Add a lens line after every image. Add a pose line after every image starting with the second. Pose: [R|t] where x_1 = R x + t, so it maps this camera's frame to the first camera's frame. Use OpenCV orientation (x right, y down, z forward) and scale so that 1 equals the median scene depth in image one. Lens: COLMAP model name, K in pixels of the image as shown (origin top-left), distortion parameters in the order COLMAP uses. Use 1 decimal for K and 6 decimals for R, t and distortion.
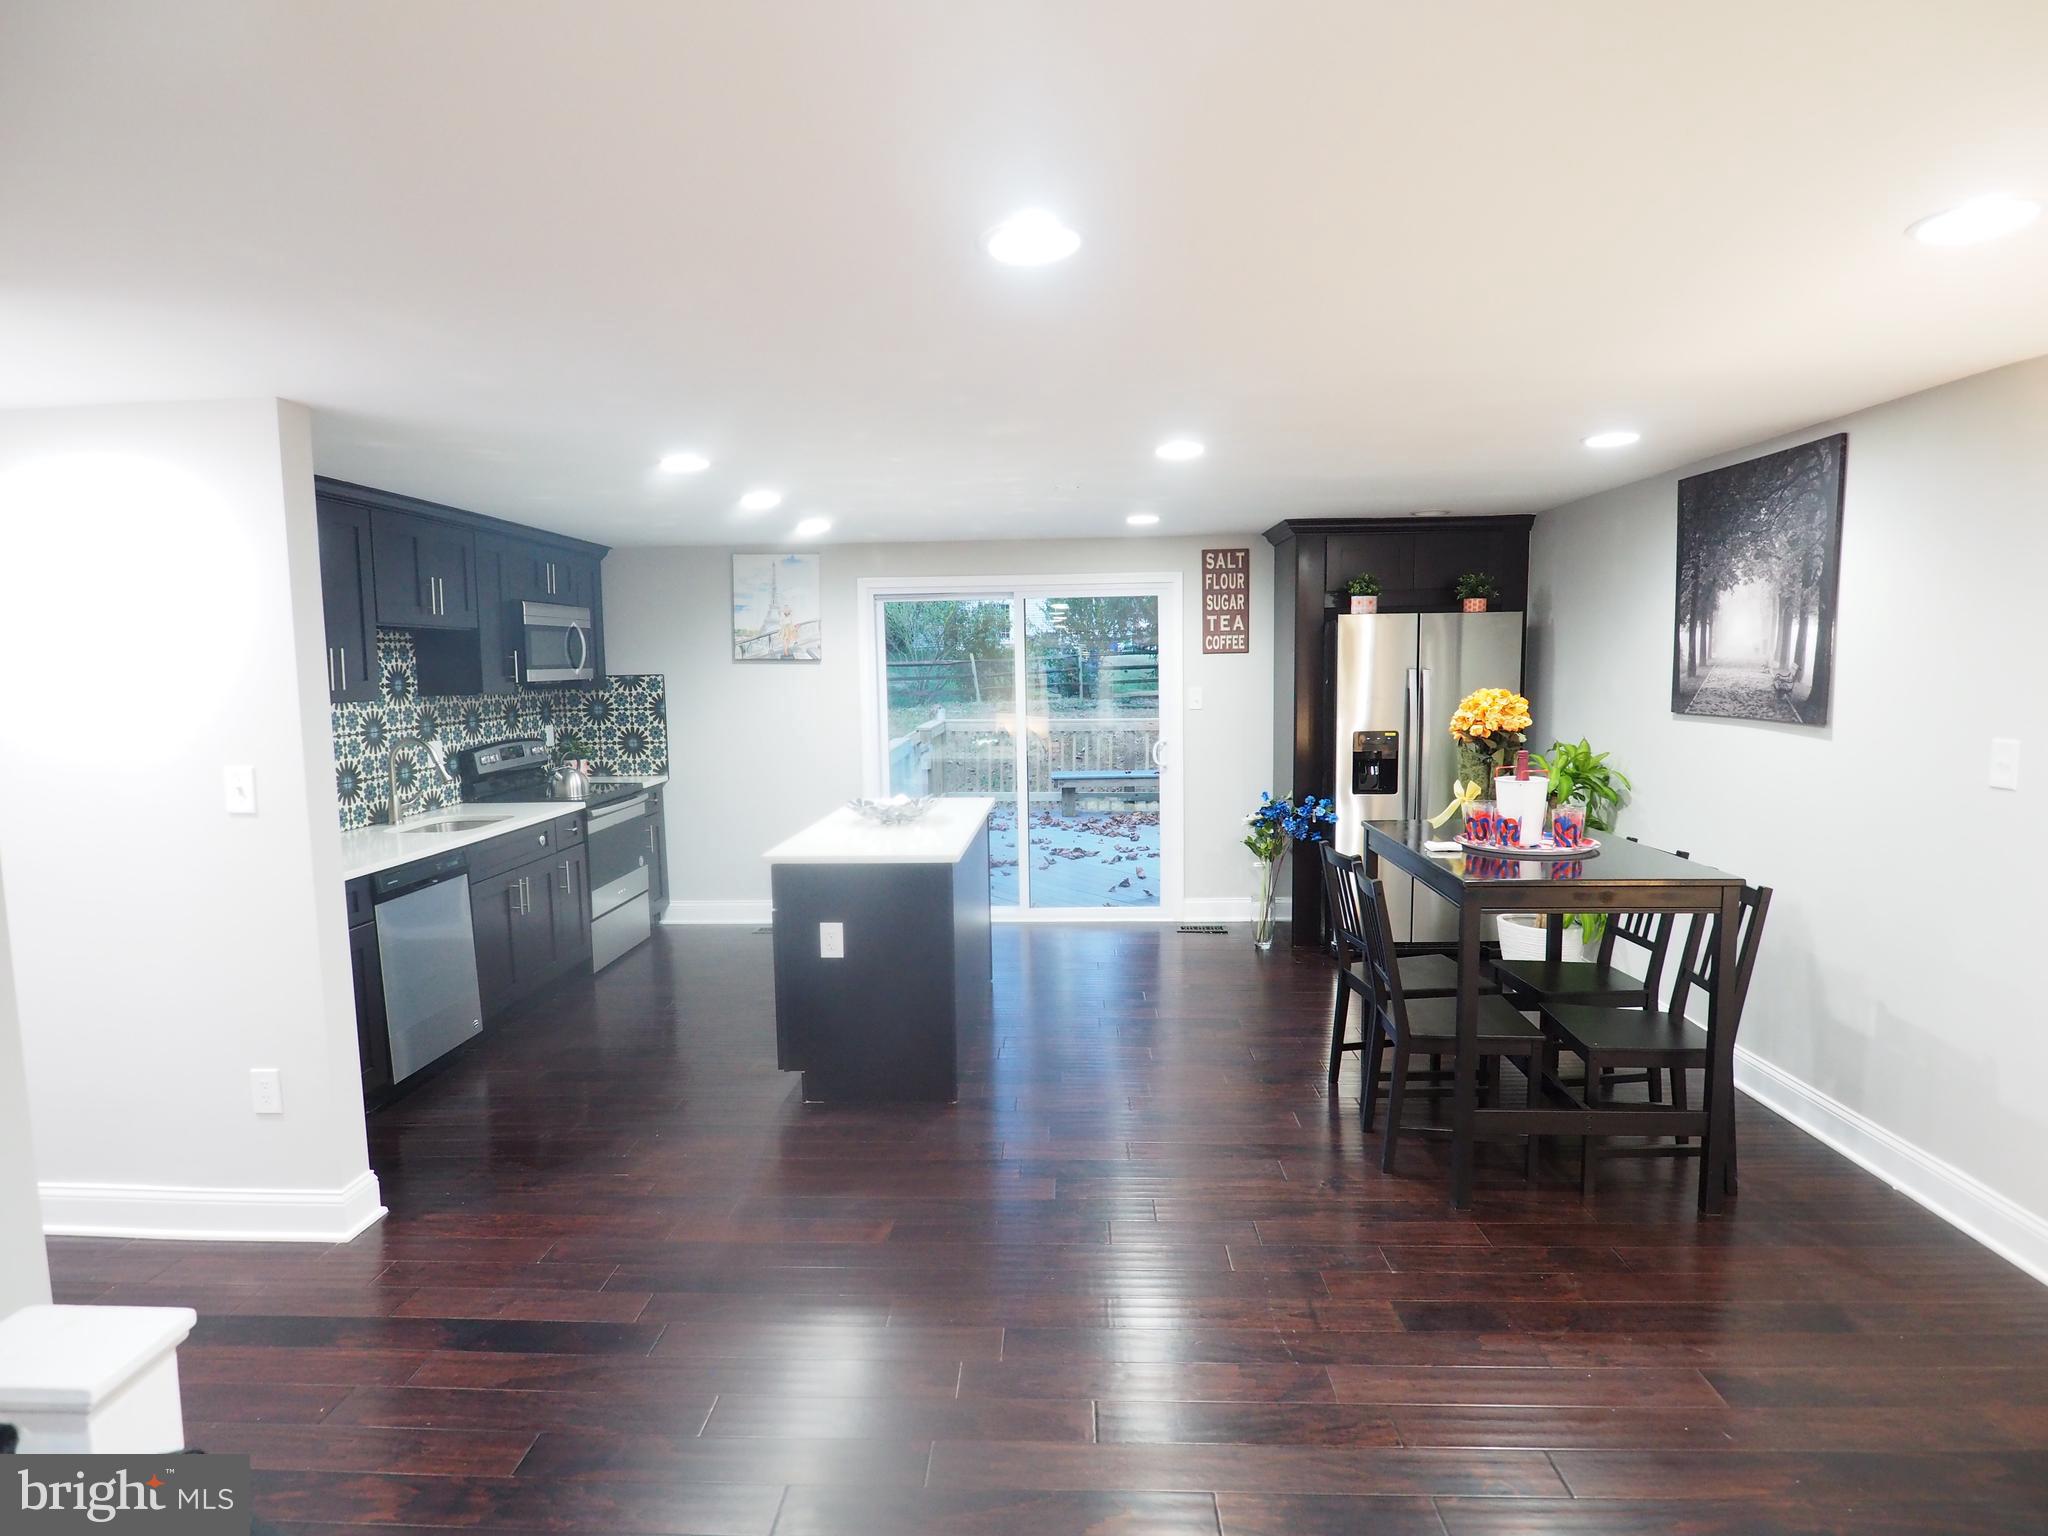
lens RADIAL K [[1103.1, 0, 1020.2], [0, 1103.1, 780.8], [0, 0, 1]] dist [-0.006197, -0.005989]
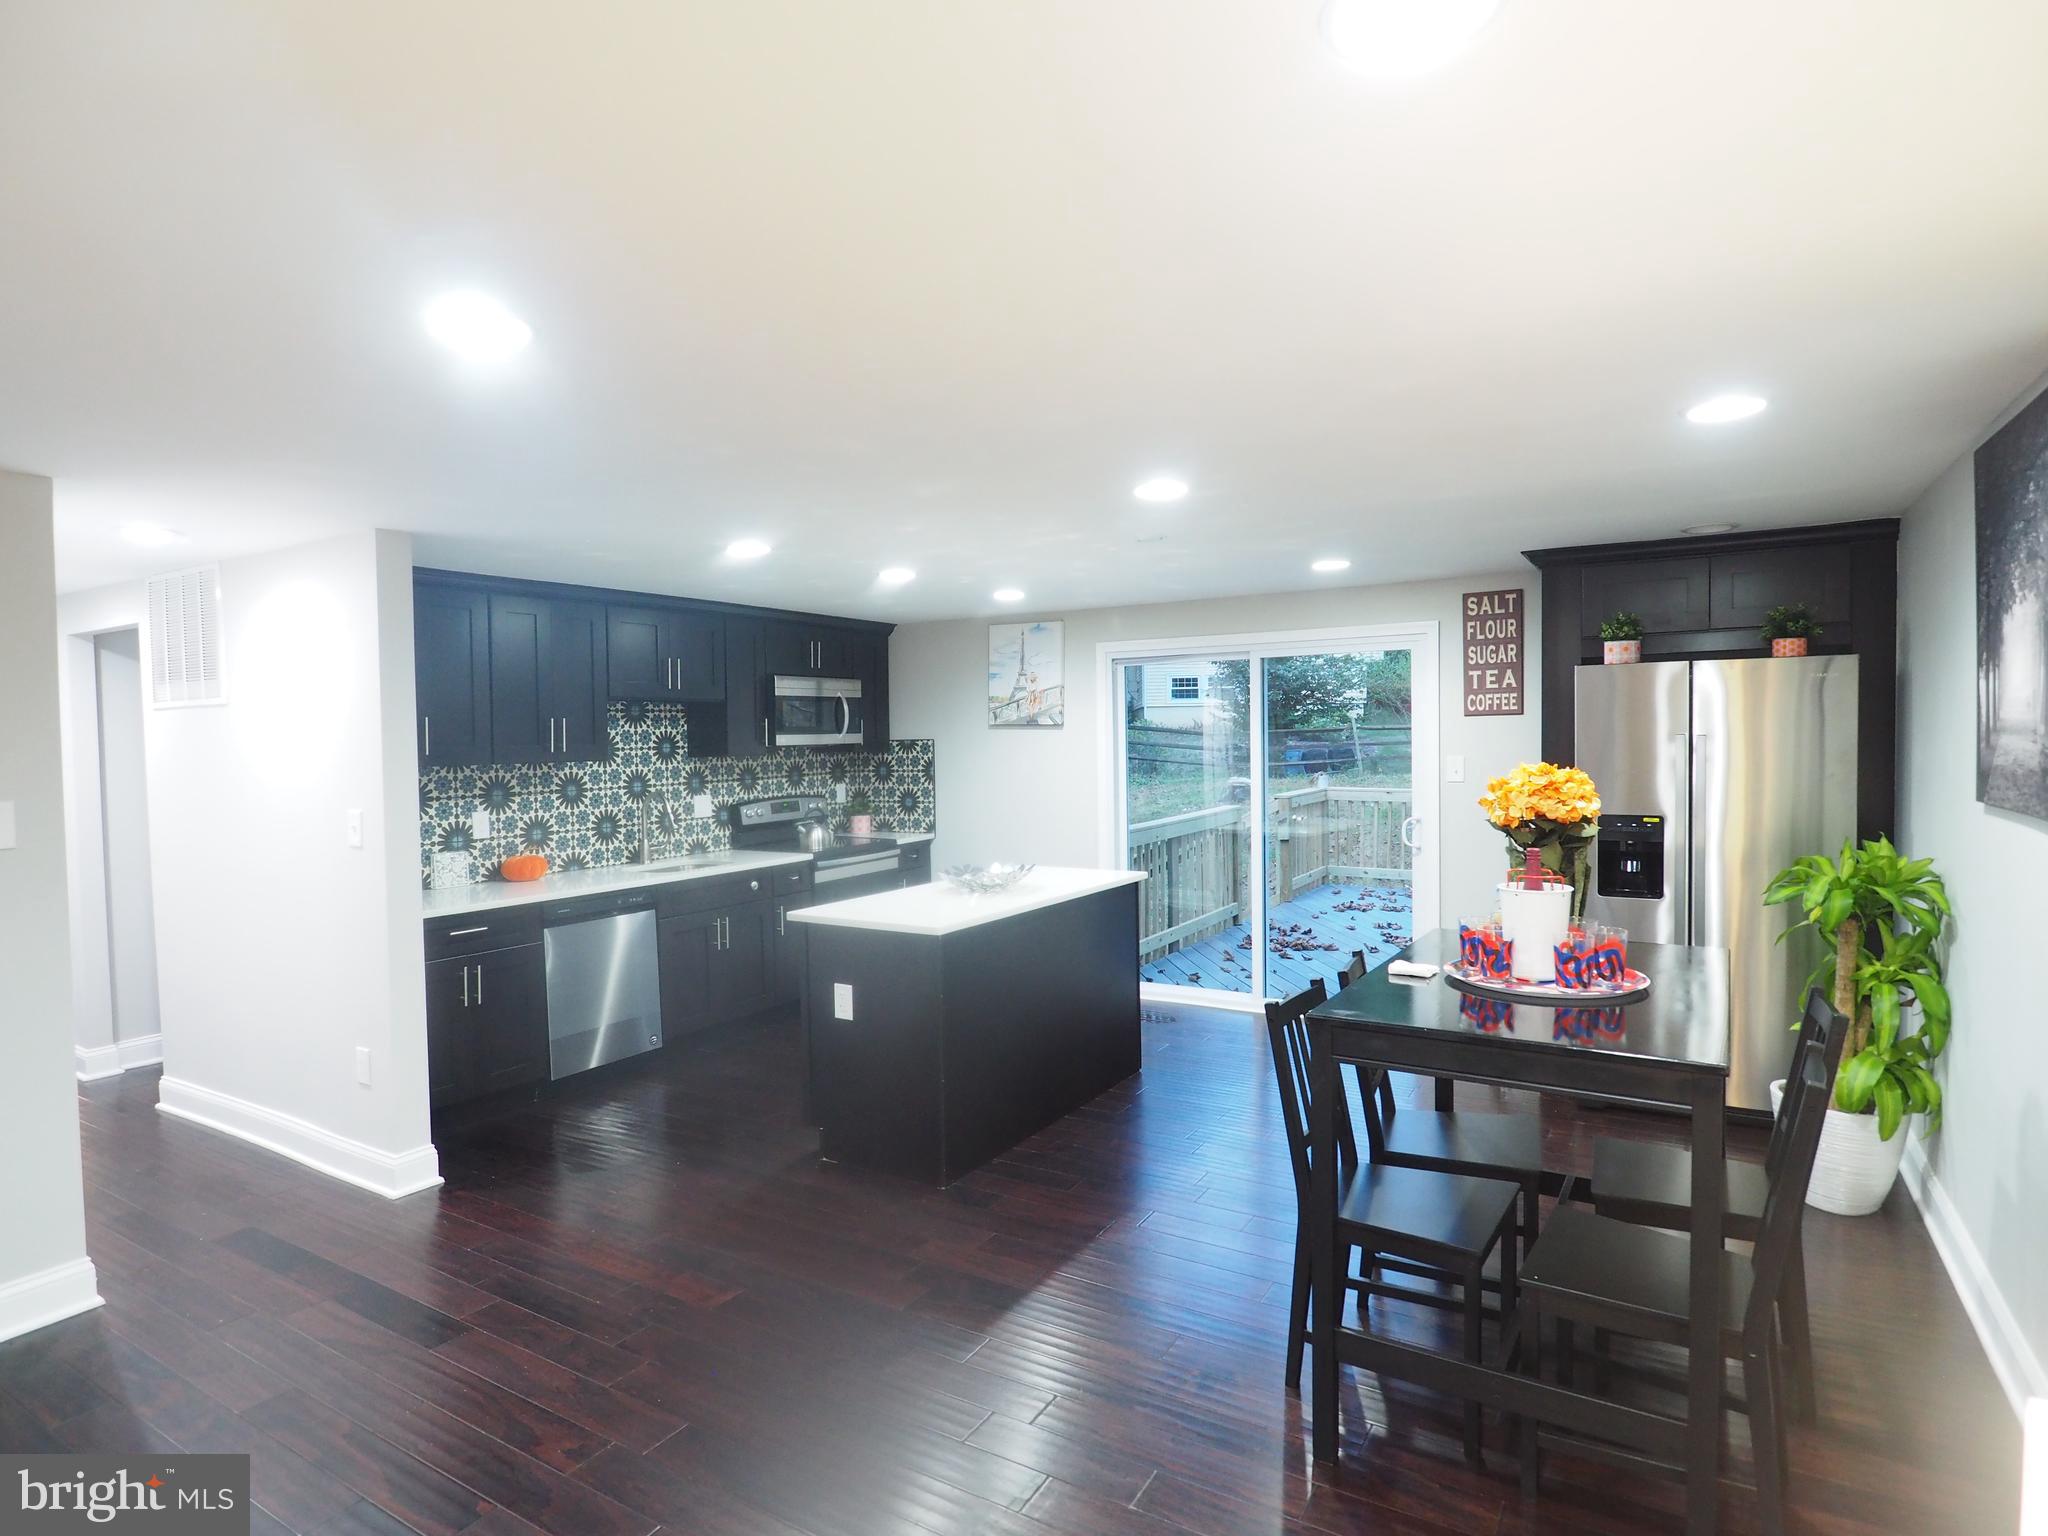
lens RADIAL K [[1103.1, 0, 1021.0], [0, 1103.1, 776.8], [0, 0, 1]] dist [-0.006197, -0.005989]
pose [[0.875846, 0.018680, -0.482229, 0.320329], [-0.047869, 0.997685, -0.048295, -0.014394], [0.480211, 0.065382, 0.874713, 0.123885]]
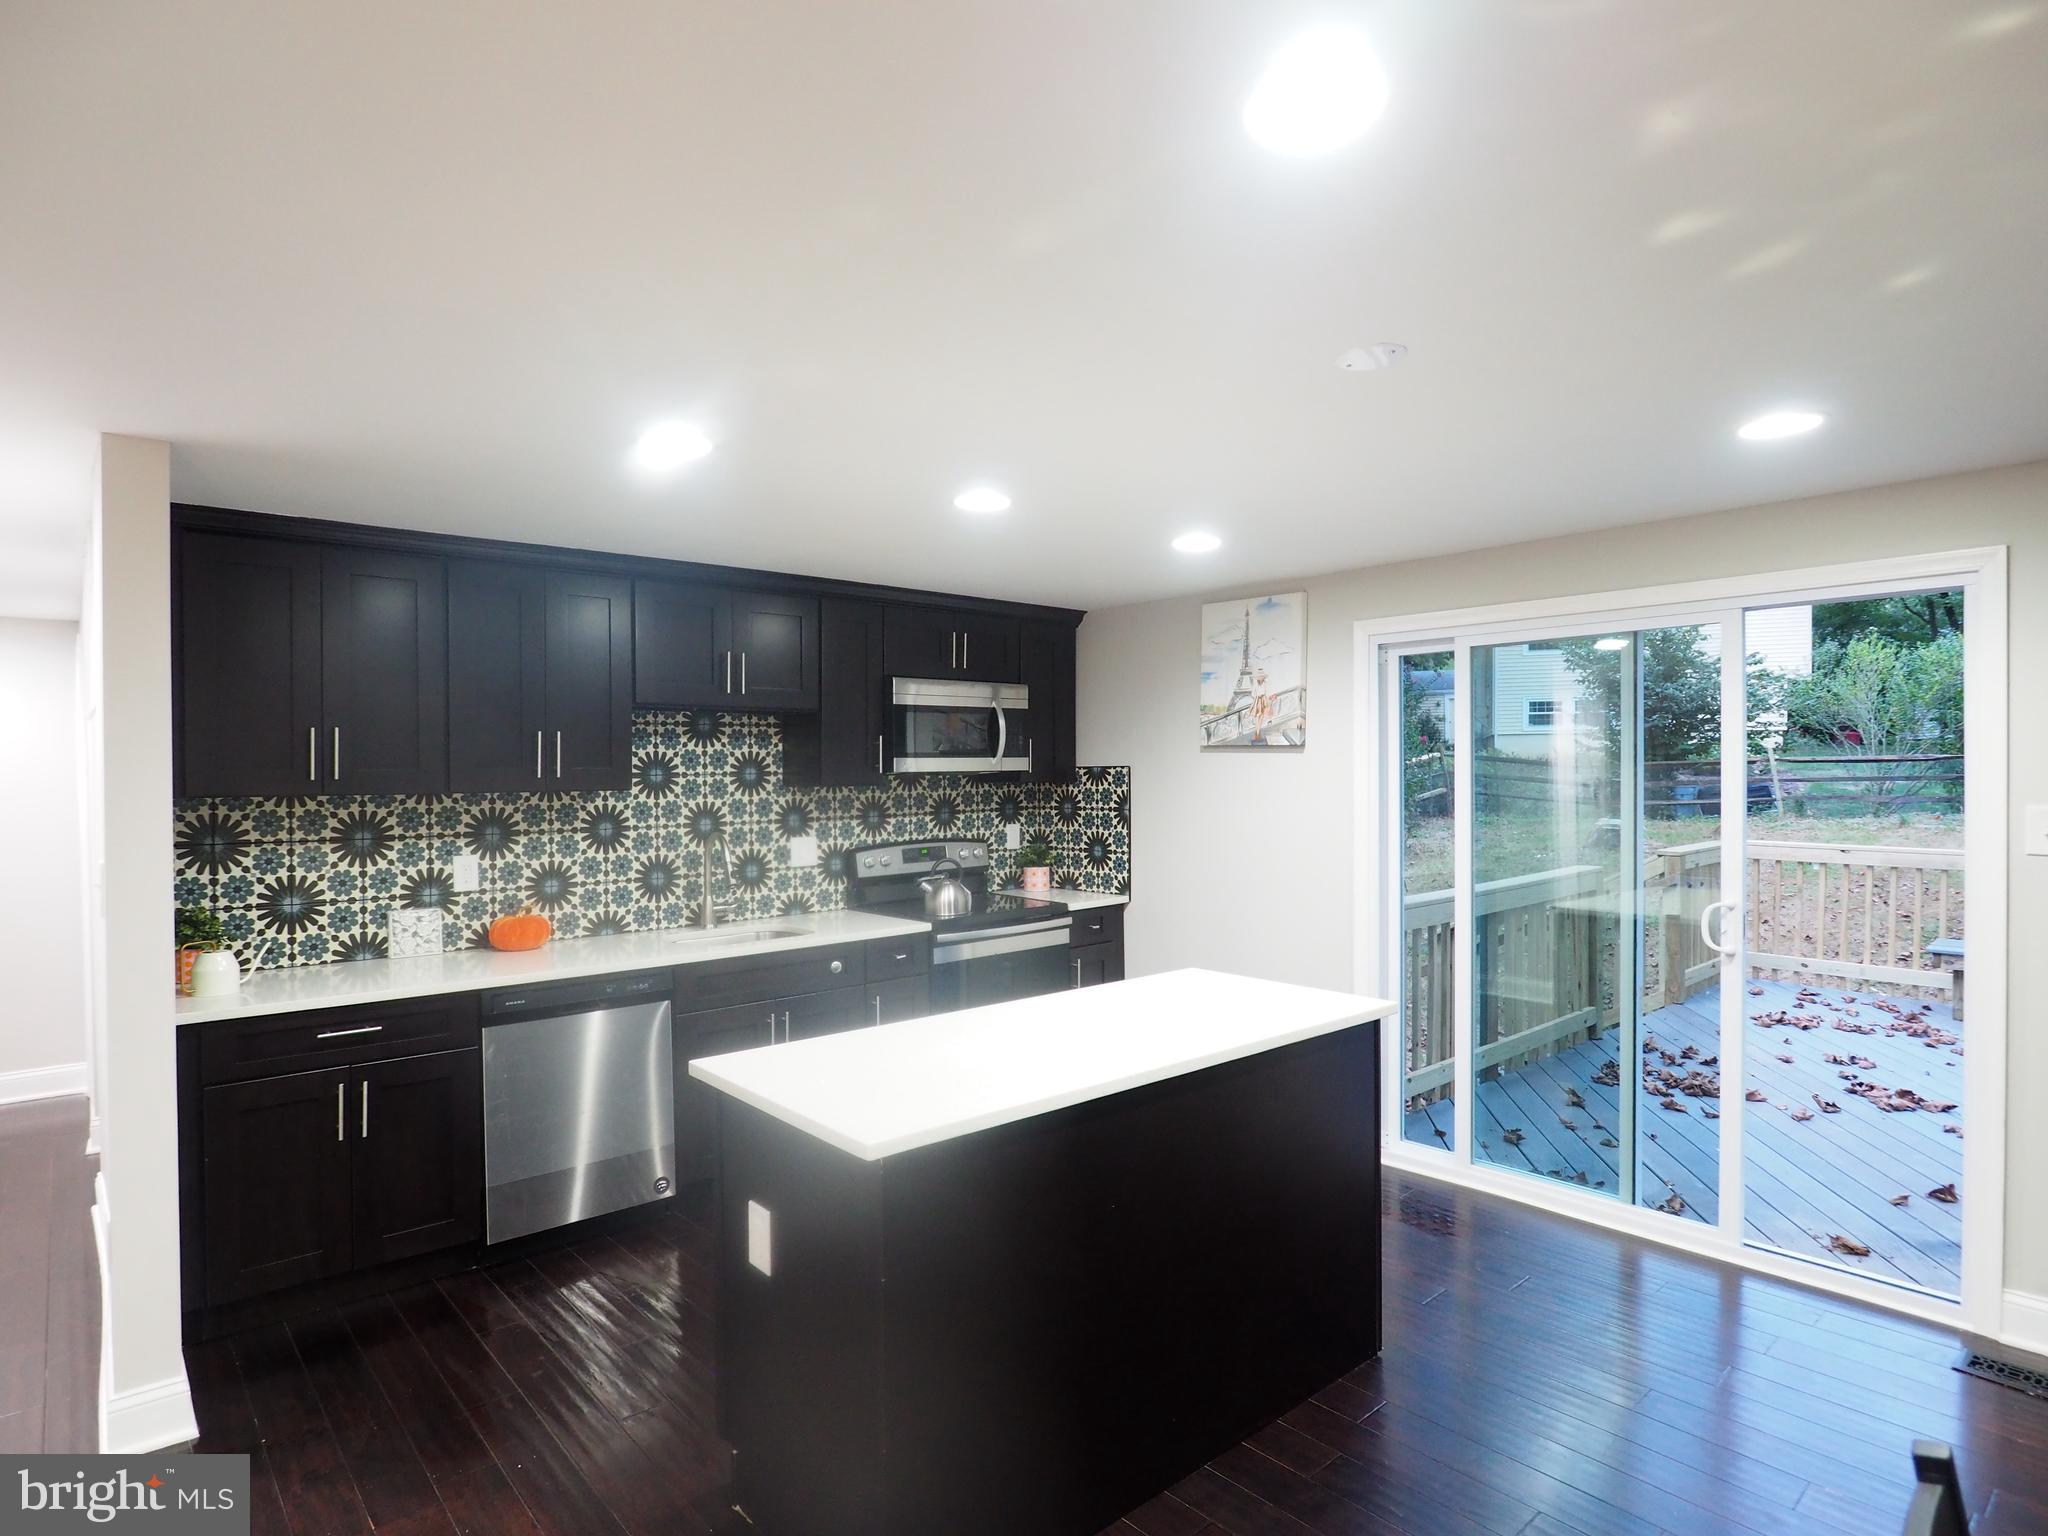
lens RADIAL K [[1103.1, 0, 1016.5], [0, 1103.1, 784.9], [0, 0, 1]] dist [-0.006197, -0.005989]
pose [[0.690999, 0.019503, -0.722593, 0.220669], [-0.078904, 0.995698, -0.048580, -0.046162], [0.718536, 0.090584, 0.689565, 0.481769]]
